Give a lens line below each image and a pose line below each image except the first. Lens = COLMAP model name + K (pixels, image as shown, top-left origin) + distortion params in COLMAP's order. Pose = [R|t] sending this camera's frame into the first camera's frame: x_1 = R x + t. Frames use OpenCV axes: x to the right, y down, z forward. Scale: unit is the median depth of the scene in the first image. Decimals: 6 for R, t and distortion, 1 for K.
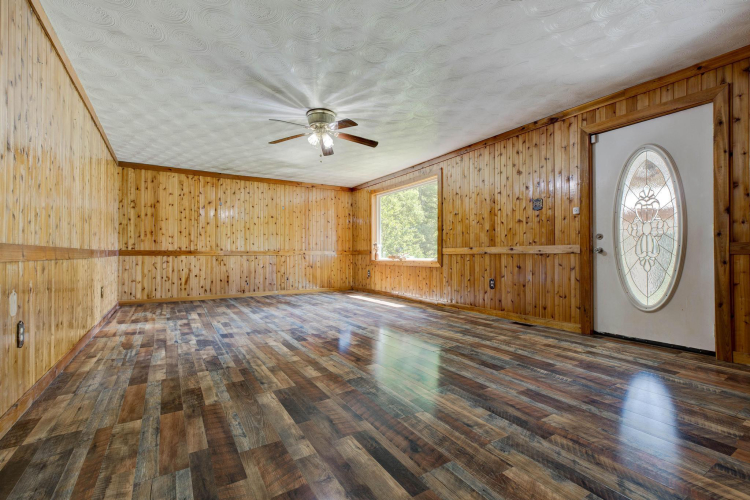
lens RADIAL K [[326.2, 0, 365.2], [0, 326.2, 252.0], [0, 0, 1]] dist [0.003856, 0.000133]
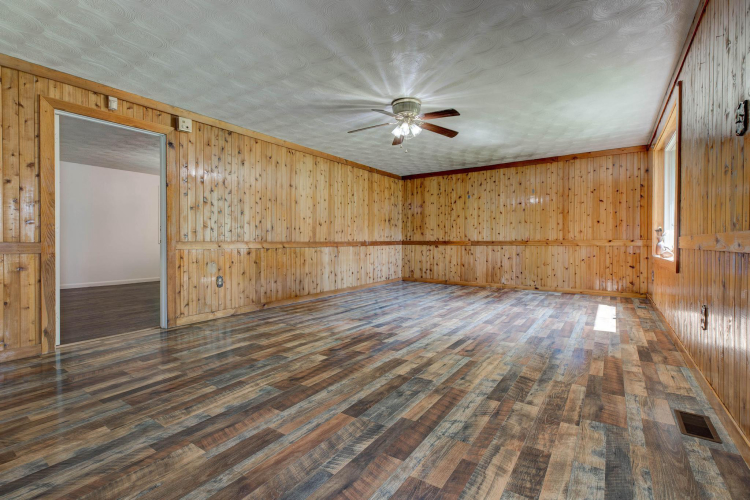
lens RADIAL K [[338.2, 0, 401.6], [0, 338.2, 244.5], [0, 0, 1]] dist [0.002897, 0.000369]
pose [[0.444950, 0.009436, -0.895506, 0.817973], [0.005371, 0.999898, 0.013205, -0.014173], [0.895539, -0.010686, 0.444854, 0.566365]]
